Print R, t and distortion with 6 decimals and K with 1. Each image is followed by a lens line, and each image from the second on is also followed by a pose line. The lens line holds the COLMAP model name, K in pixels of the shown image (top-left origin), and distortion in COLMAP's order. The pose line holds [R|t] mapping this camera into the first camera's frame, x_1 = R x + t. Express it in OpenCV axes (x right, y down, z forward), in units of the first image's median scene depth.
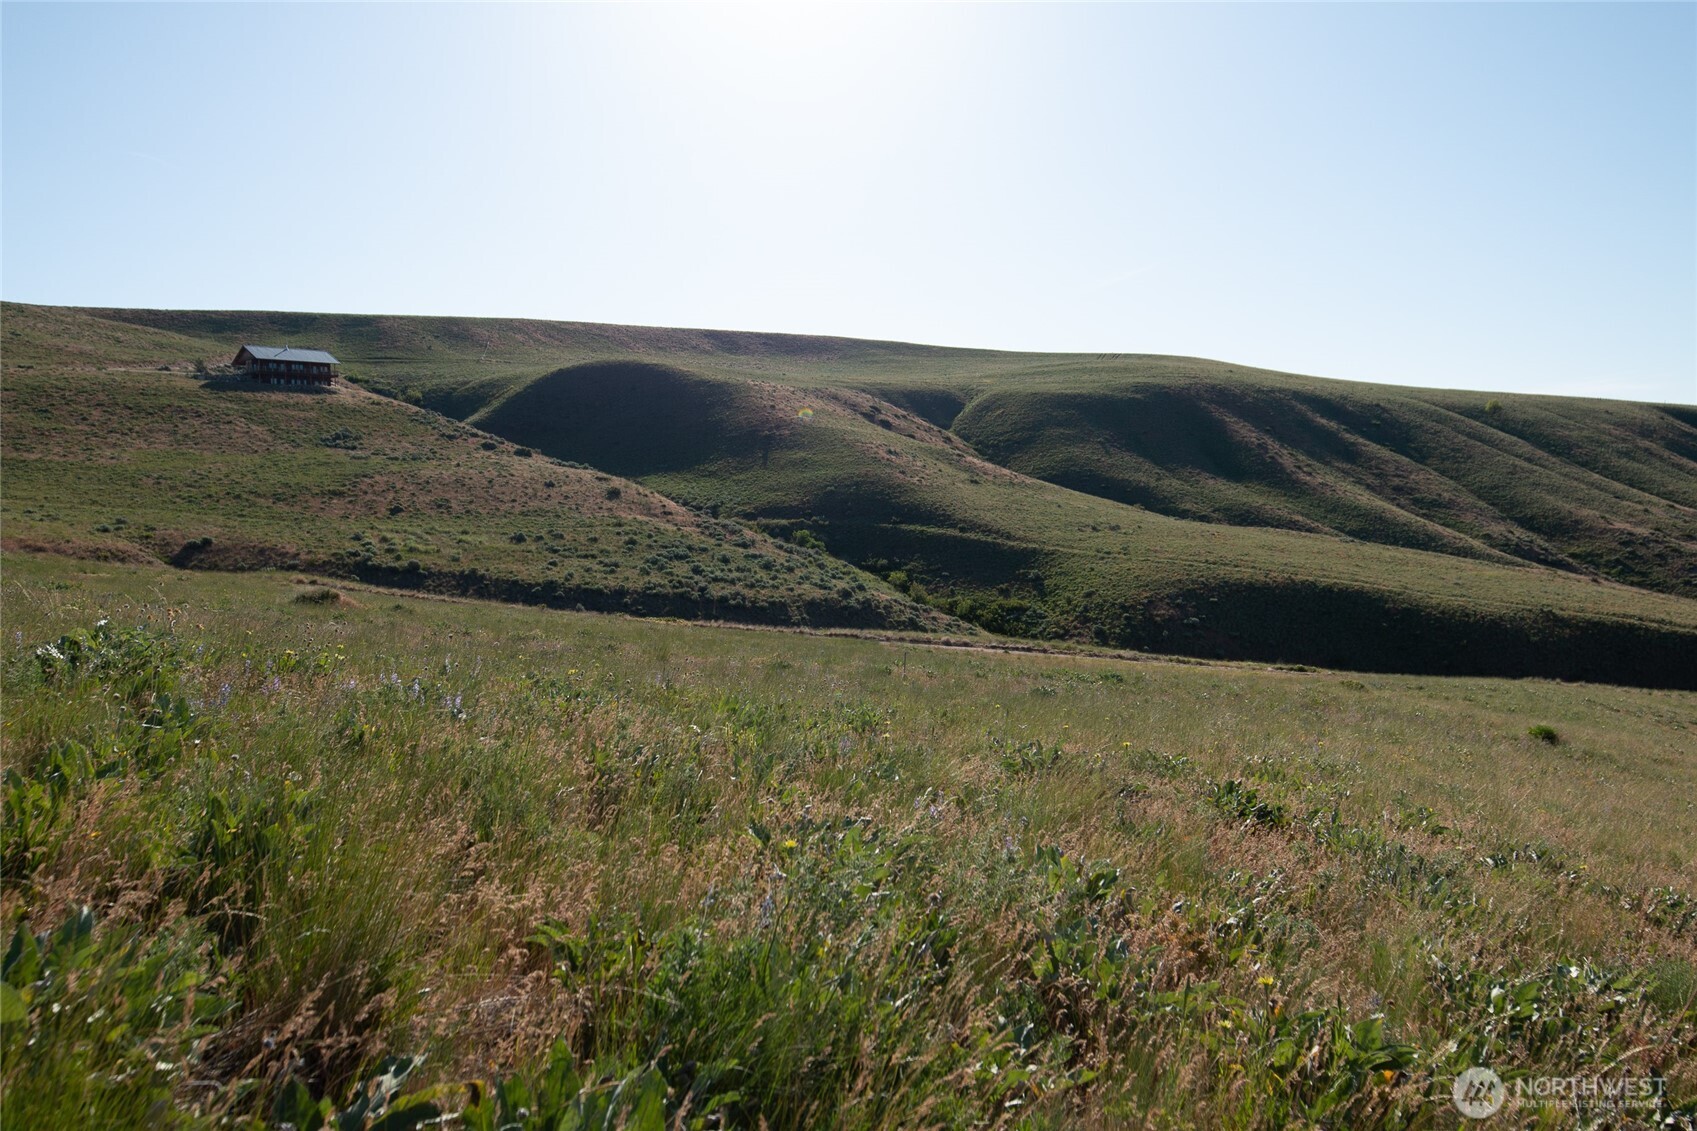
lens RADIAL K [[1248.2, 0, 841.3], [0, 1248.2, 566.7], [0, 0, 1]] dist [-0.027953, -0.006793]
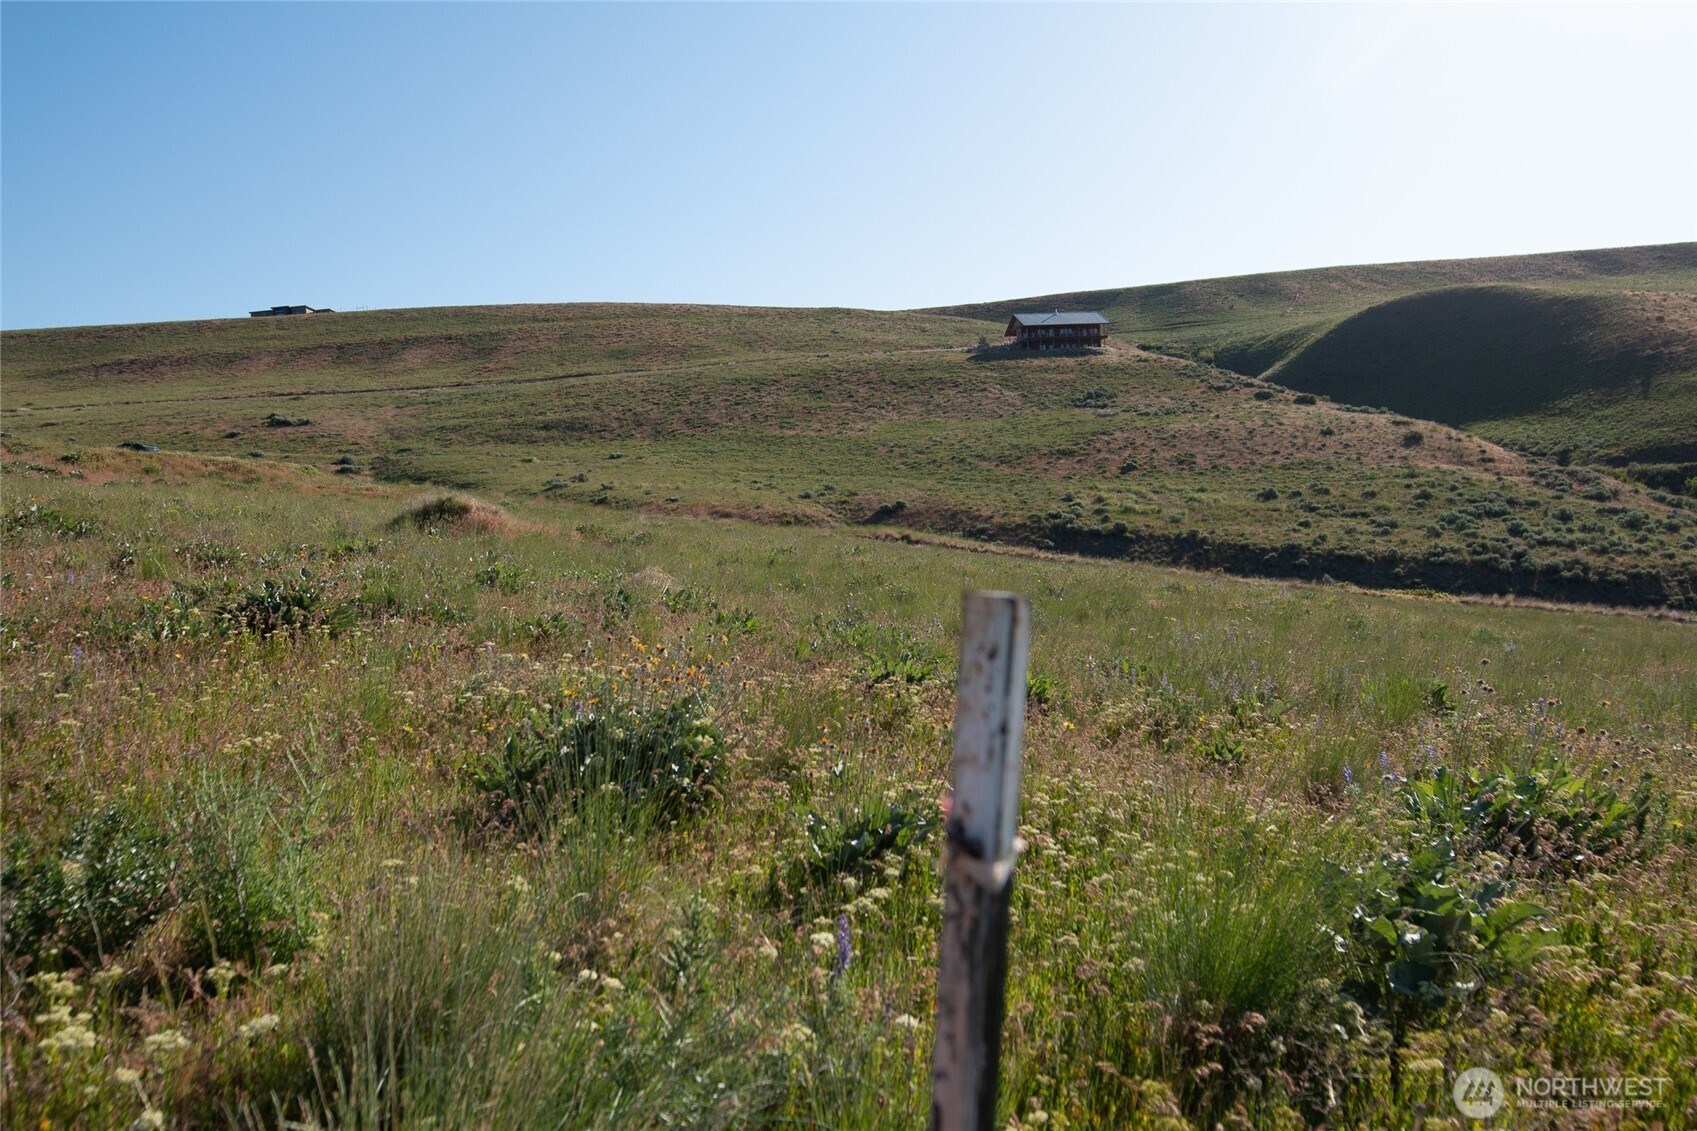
lens RADIAL K [[1248.2, 0, 841.3], [0, 1248.2, 566.7], [0, 0, 1]] dist [-0.027953, -0.006793]
pose [[0.791211, -0.002348, -0.611538, 0.007826], [0.009863, 0.999912, 0.008921, 0.009549], [0.611463, -0.013090, 0.791164, 0.148388]]
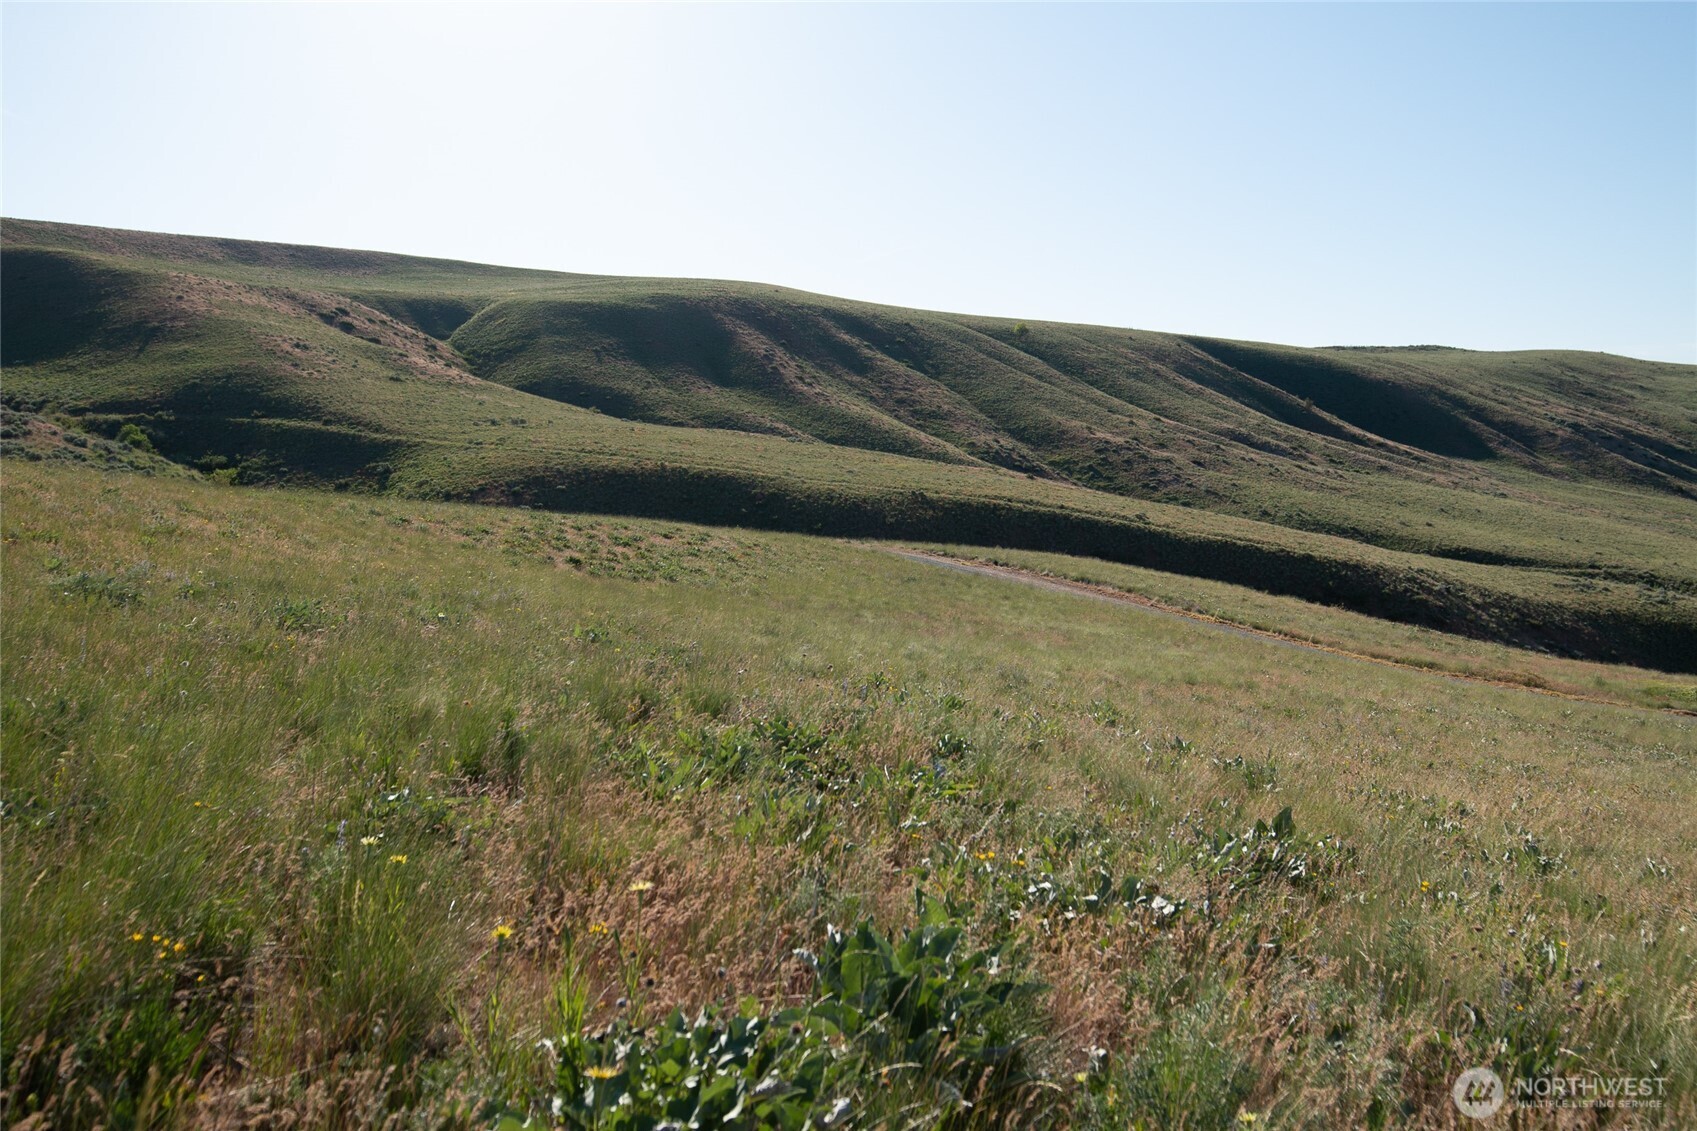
lens RADIAL K [[1247.8, 0, 850.0], [0, 1247.8, 567.0], [0, 0, 1]] dist [-0.026988, -0.008122]
pose [[0.965701, -0.028578, 0.258080, 0.200315], [0.019181, 0.999061, 0.038857, 0.039583], [-0.258948, -0.032574, 0.965342, 0.065570]]
